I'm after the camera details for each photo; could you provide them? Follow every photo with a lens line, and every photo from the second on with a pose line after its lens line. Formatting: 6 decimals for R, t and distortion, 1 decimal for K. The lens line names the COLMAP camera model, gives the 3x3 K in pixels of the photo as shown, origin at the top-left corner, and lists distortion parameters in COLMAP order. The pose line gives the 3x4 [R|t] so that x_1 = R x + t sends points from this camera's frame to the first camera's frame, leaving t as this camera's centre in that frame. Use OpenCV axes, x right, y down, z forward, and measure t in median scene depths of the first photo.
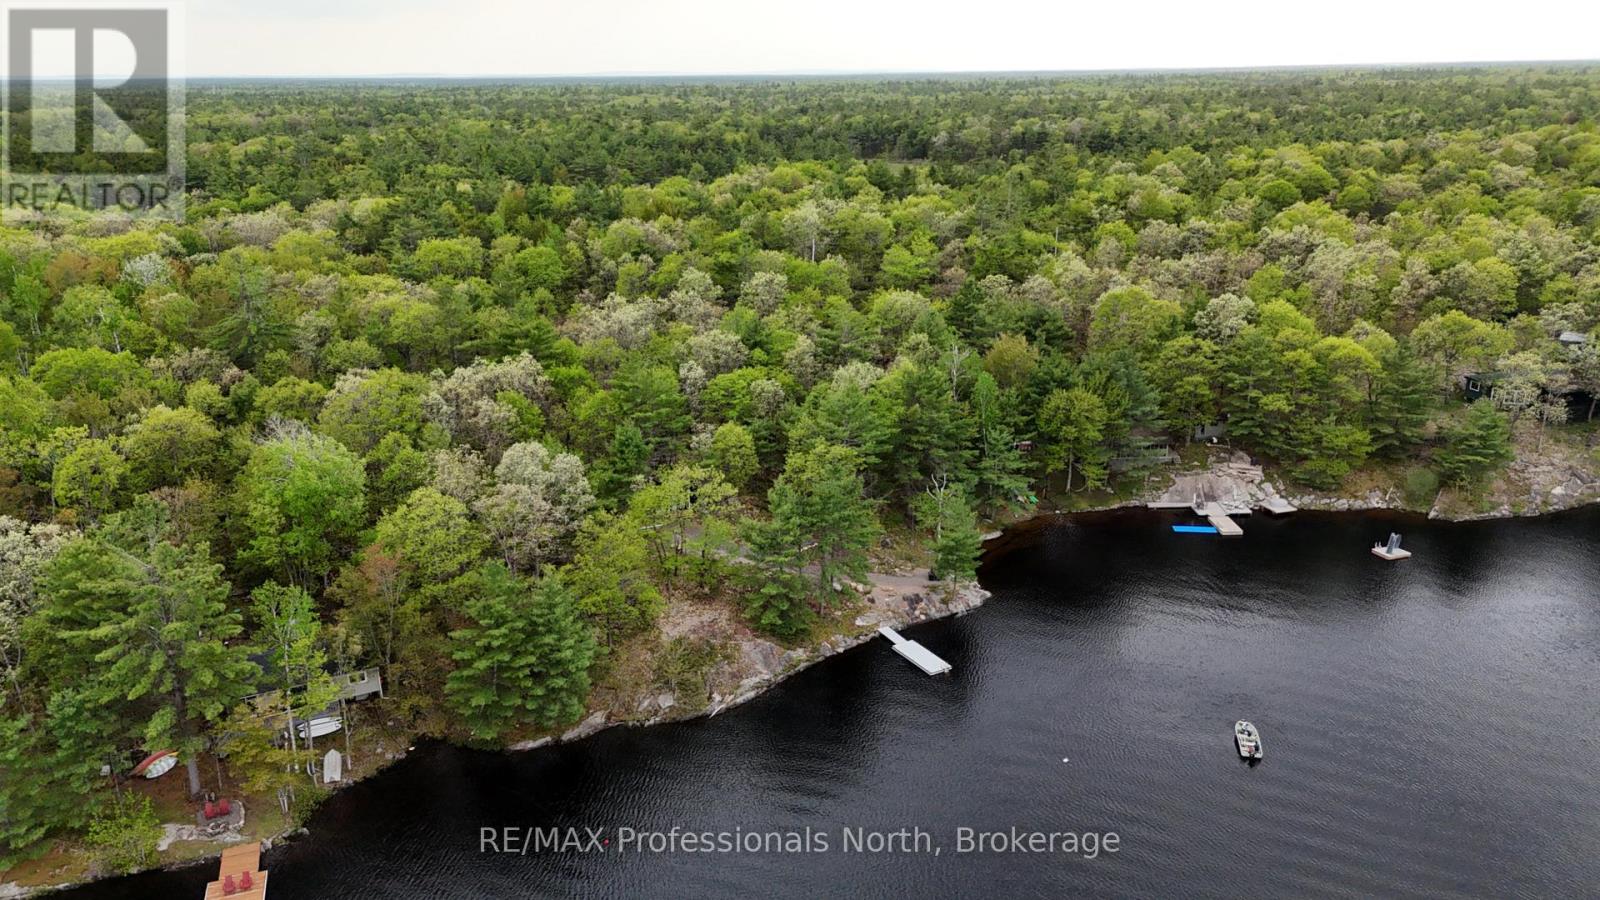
lens RADIAL K [[1173.8, 0, 793.6], [0, 1173.8, 442.6], [0, 0, 1]] dist [0.062264, -0.016875]
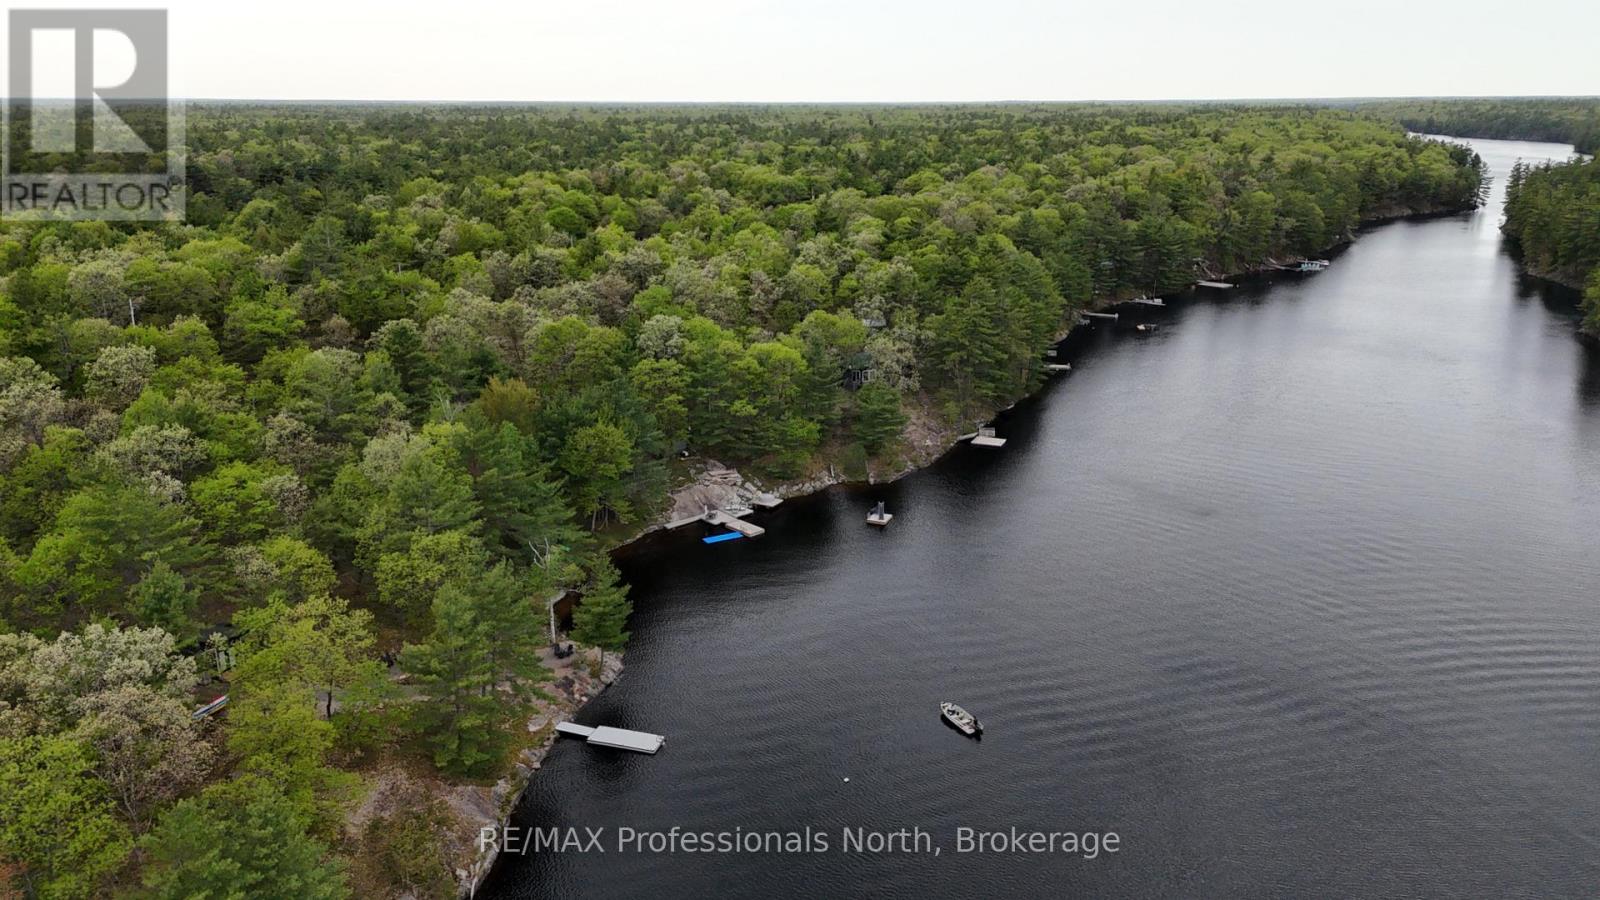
lens RADIAL K [[1173.8, 0, 811.0], [0, 1173.8, 449.9], [0, 0, 1]] dist [0.062264, -0.016875]
pose [[0.735233, -0.178936, 0.653769, -0.262840], [0.191371, 0.980084, 0.053030, -0.042820], [-0.650238, 0.086123, 0.754833, 0.162210]]
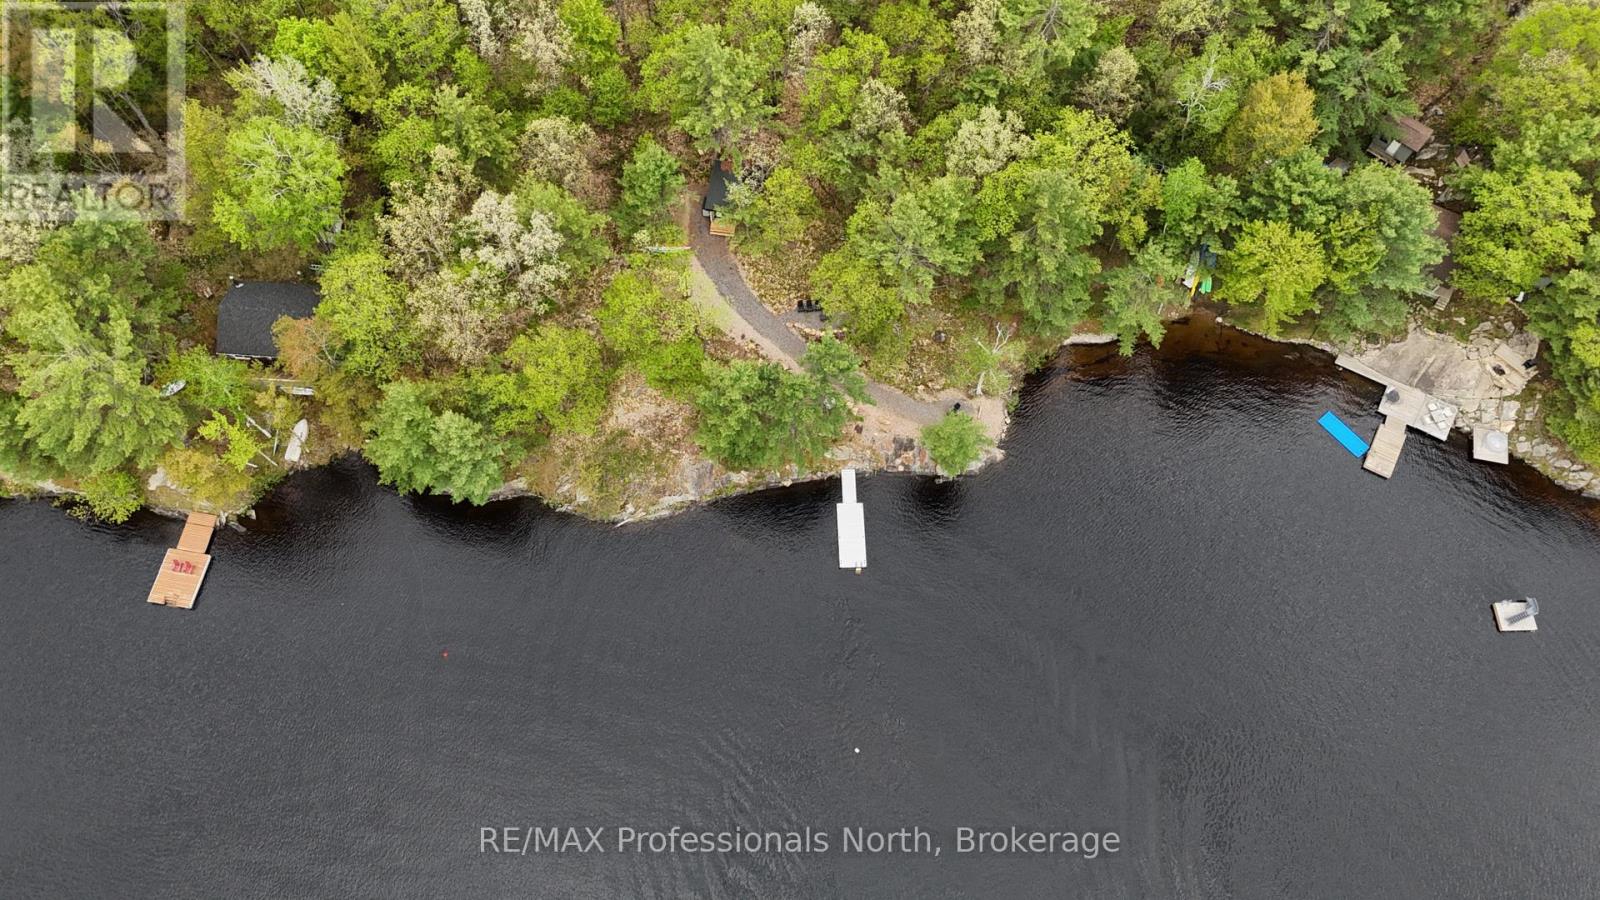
lens RADIAL K [[1173.8, 0, 807.4], [0, 1173.8, 453.8], [0, 0, 1]] dist [0.062264, -0.016875]
pose [[0.872439, 0.467921, -0.141065, 0.141880], [-0.181066, 0.577570, 0.796007, -0.483933], [0.453944, -0.668926, 0.588620, 0.356671]]
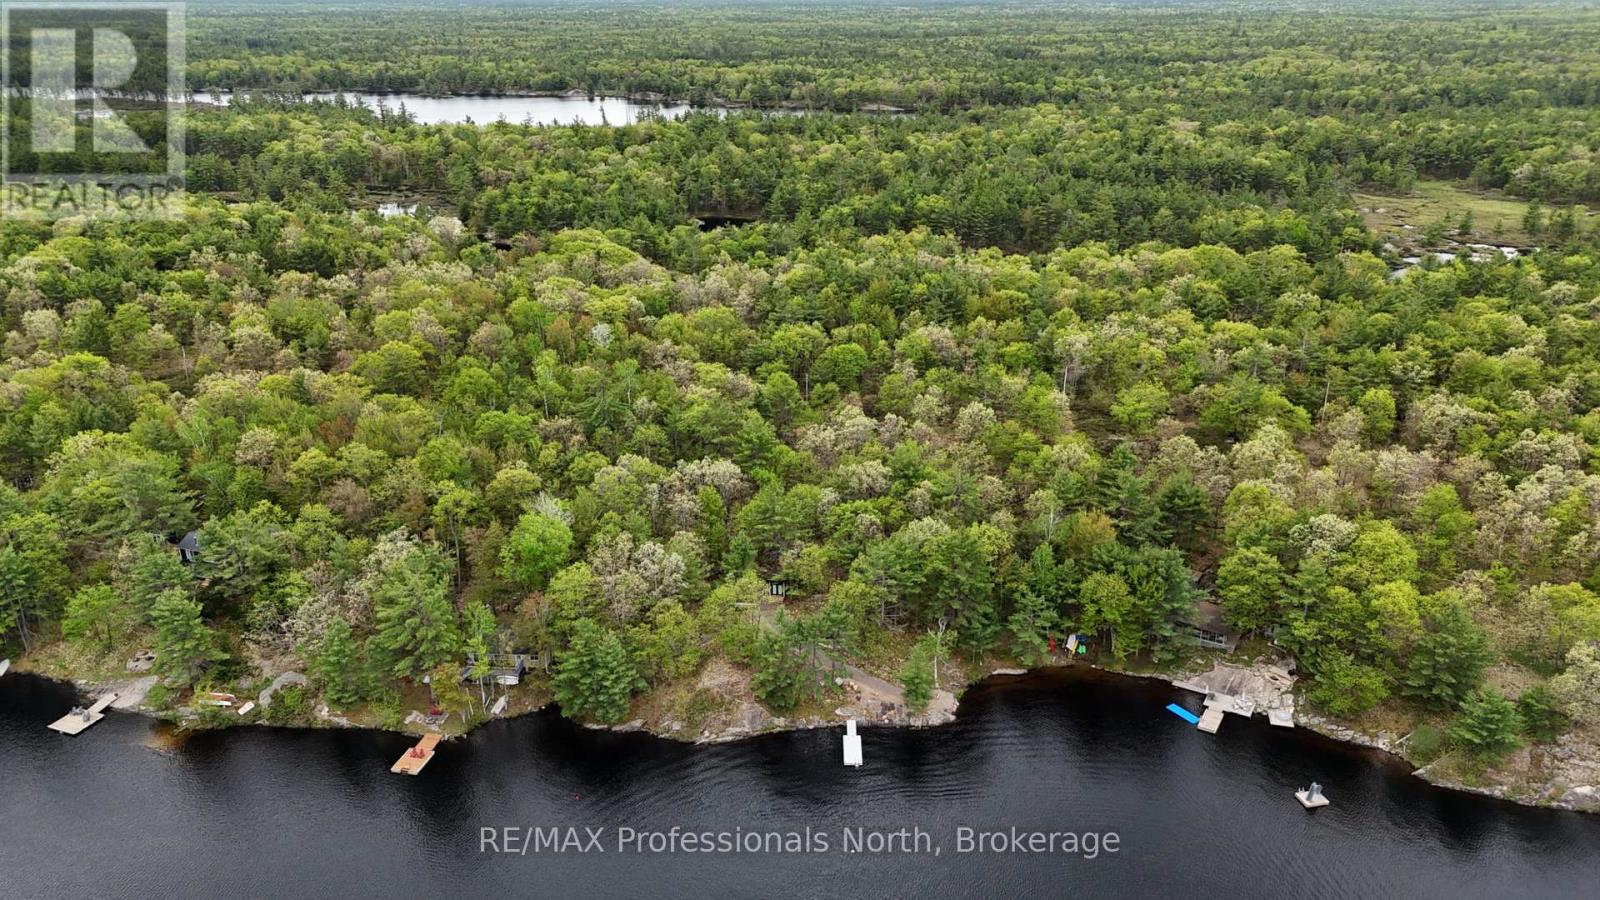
lens RADIAL K [[1173.8, 0, 806.3], [0, 1173.8, 457.2], [0, 0, 1]] dist [0.062264, -0.016875]
pose [[0.848875, 0.205289, -0.487101, 0.538584], [-0.162739, 0.978243, 0.128674, -0.269748], [0.502918, -0.029958, 0.863815, -0.208514]]
